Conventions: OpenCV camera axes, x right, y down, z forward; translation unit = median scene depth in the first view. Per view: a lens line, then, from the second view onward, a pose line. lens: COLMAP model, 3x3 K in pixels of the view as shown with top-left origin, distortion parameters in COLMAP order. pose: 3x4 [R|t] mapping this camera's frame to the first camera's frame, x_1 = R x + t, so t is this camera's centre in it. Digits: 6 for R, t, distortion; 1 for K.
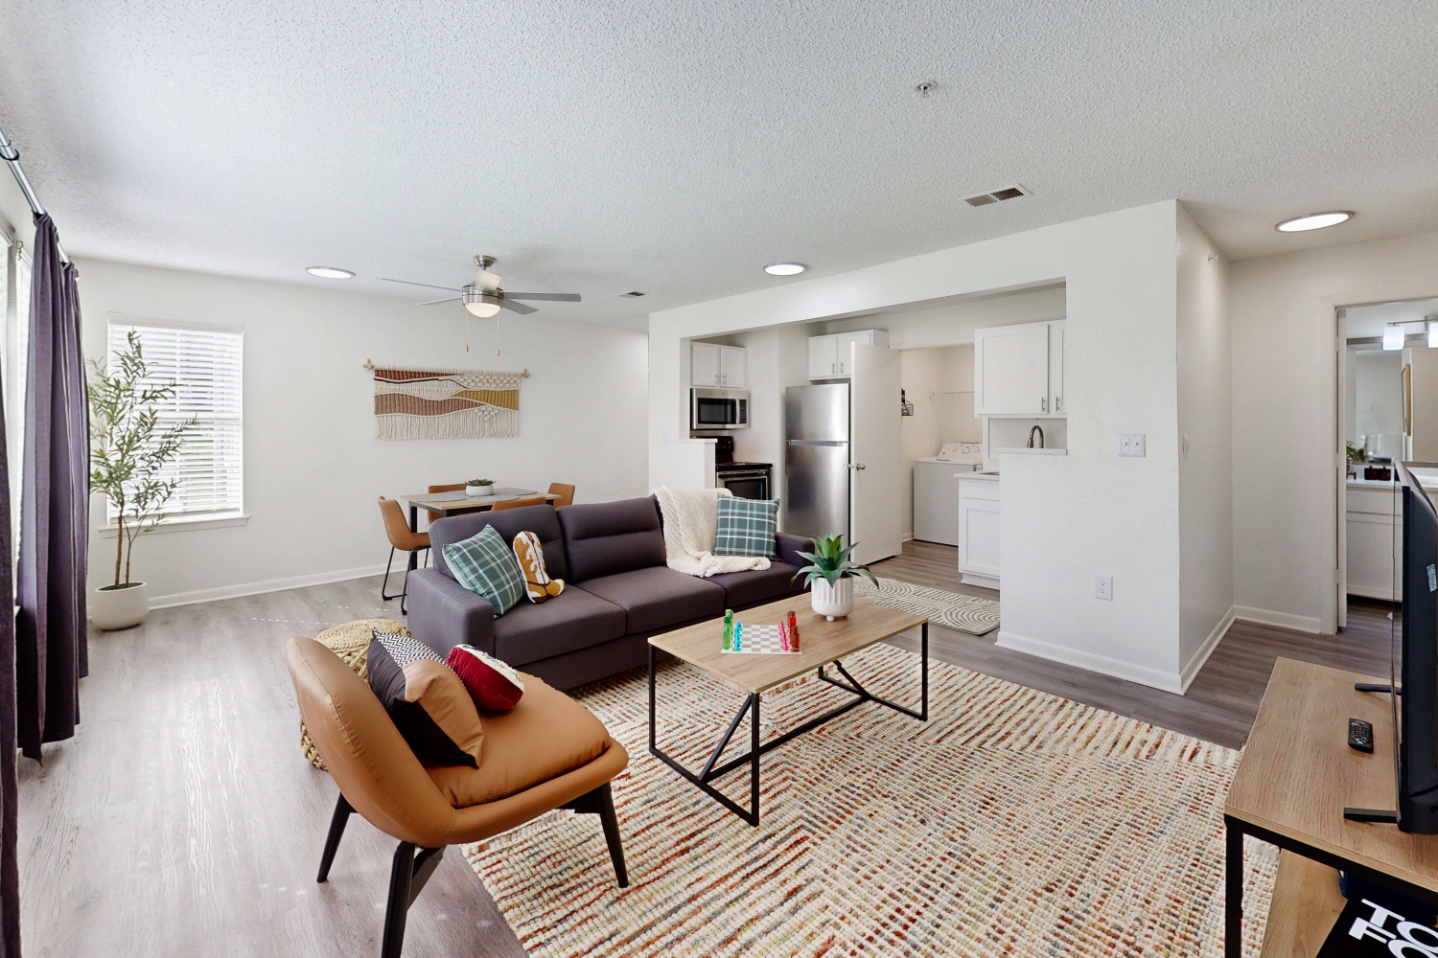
lens RADIAL K [[613.0, 0, 699.7], [0, 613.0, 421.1], [0, 0, 1]] dist [0.007277, 0.000036]
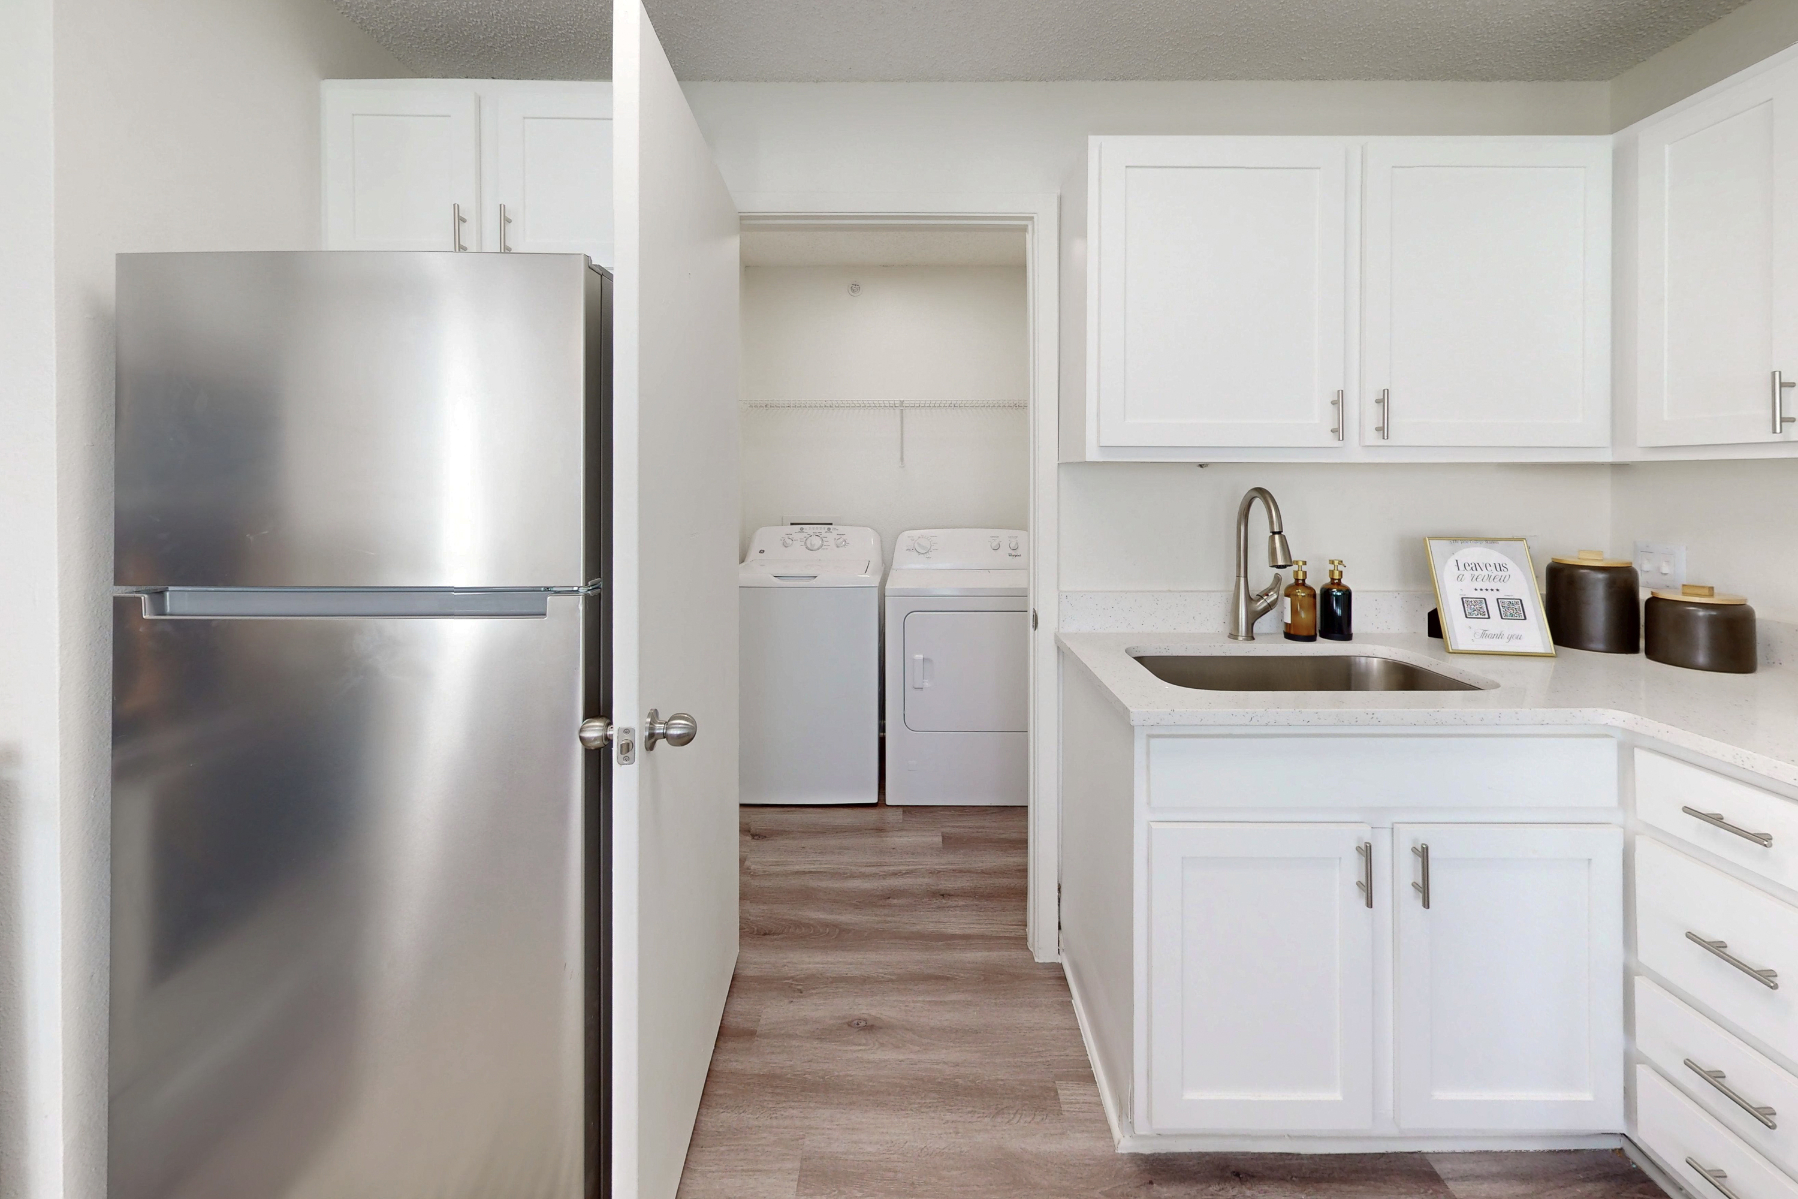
lens RADIAL K [[689.5, 0, 914.8], [0, 689.5, 474.2], [0, 0, 1]] dist [0.006275, -0.000392]
pose [[0.662324, 0.001594, 0.749216, 0.157595], [-0.001603, 0.999998, -0.000711, 0.000817], [-0.749216, -0.000730, 0.662325, 0.802709]]
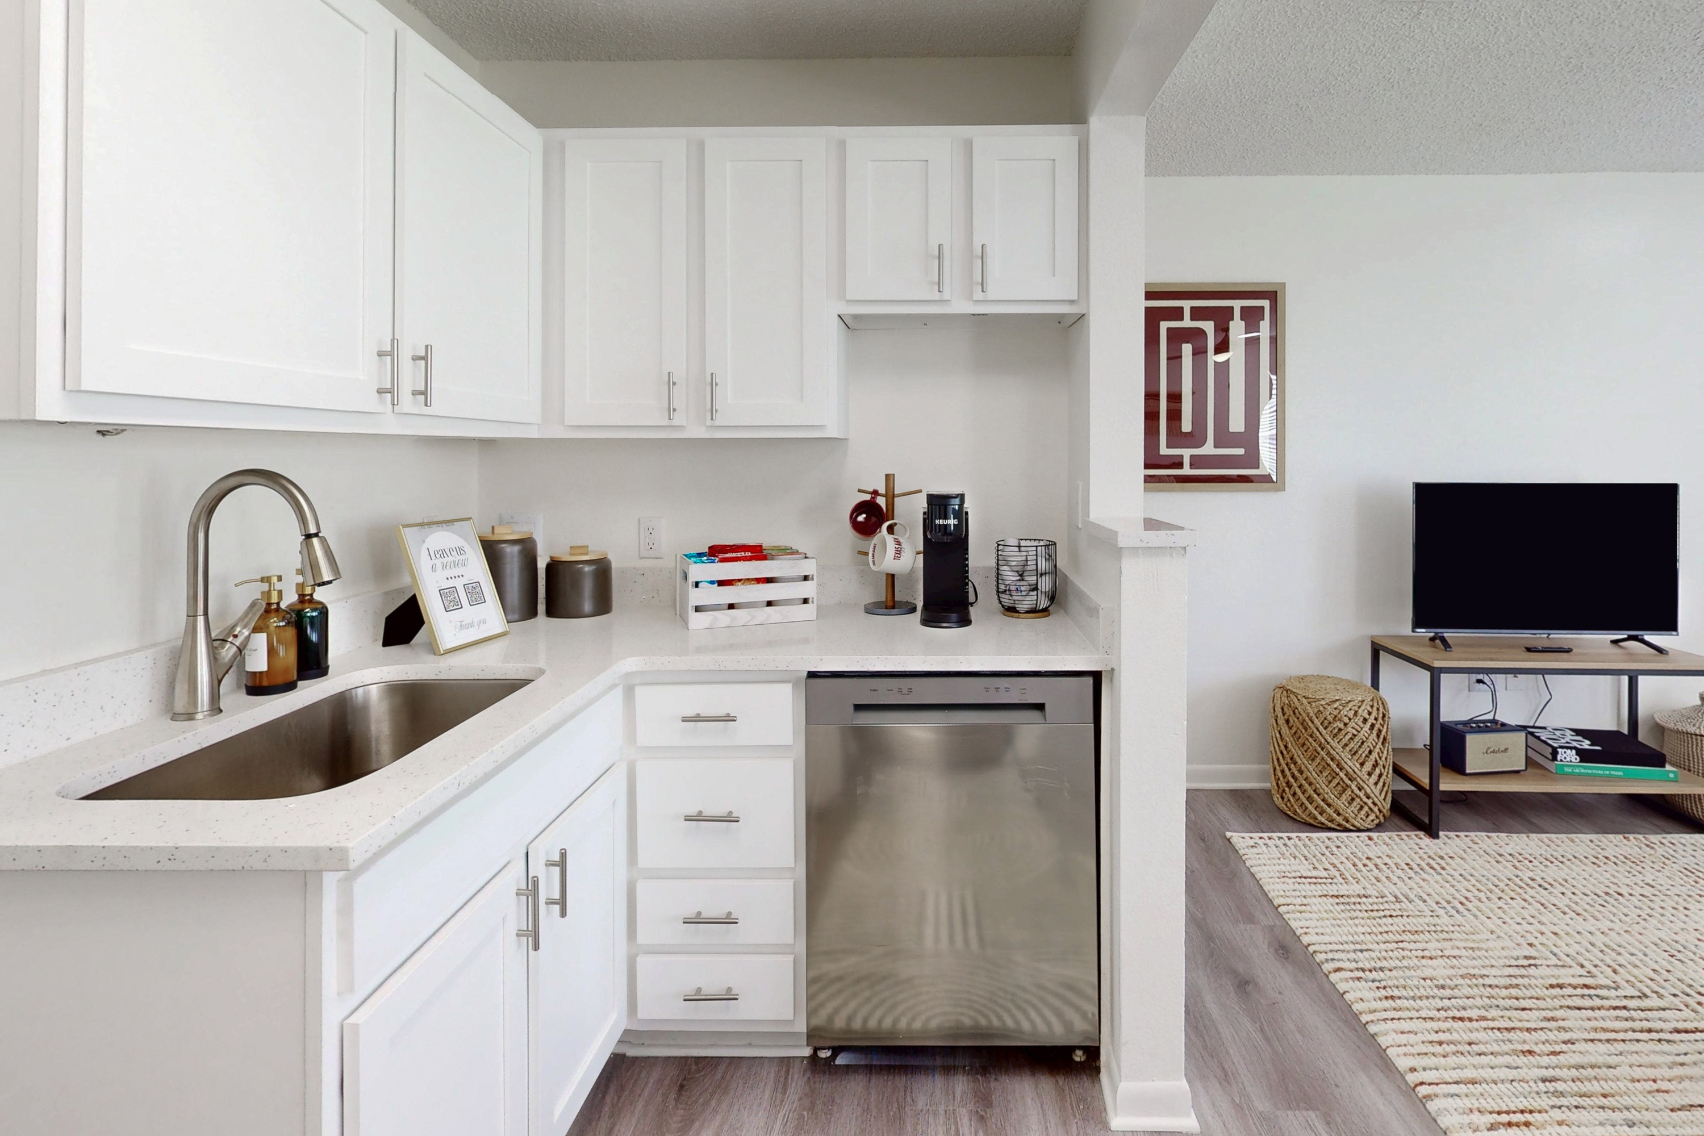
lens RADIAL K [[893.1, 0, 904.4], [0, 893.1, 451.8], [0, 0, 1]] dist [0.006600, 0.000170]
pose [[-0.726545, -0.000716, 0.687118, 0.177490], [-0.003171, 0.999992, -0.002311, 0.001317], [-0.687111, -0.003858, -0.726542, 0.952030]]
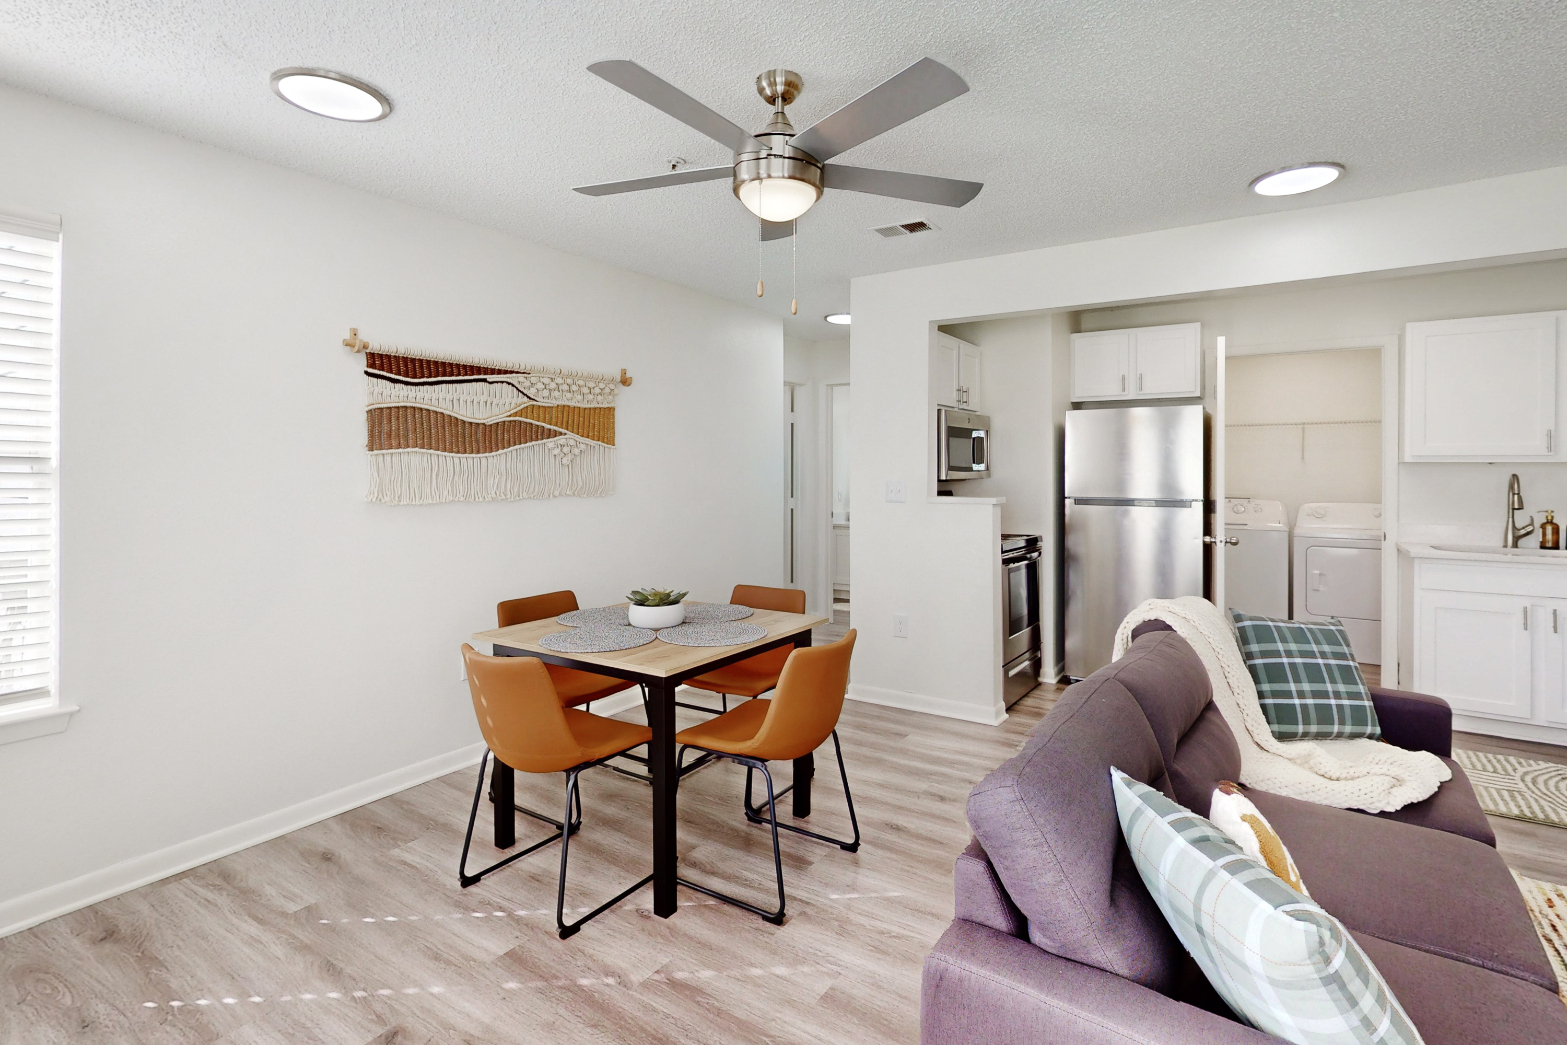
lens RADIAL K [[765.1, 0, 780.4], [0, 765.1, 469.0], [0, 0, 1]] dist [-0.003081, -0.001093]
pose [[0.970392, 0.000803, 0.241534, -0.354511], [-0.001402, 0.999996, 0.002306, 0.000997], [-0.241531, -0.002577, 0.970390, 0.360088]]
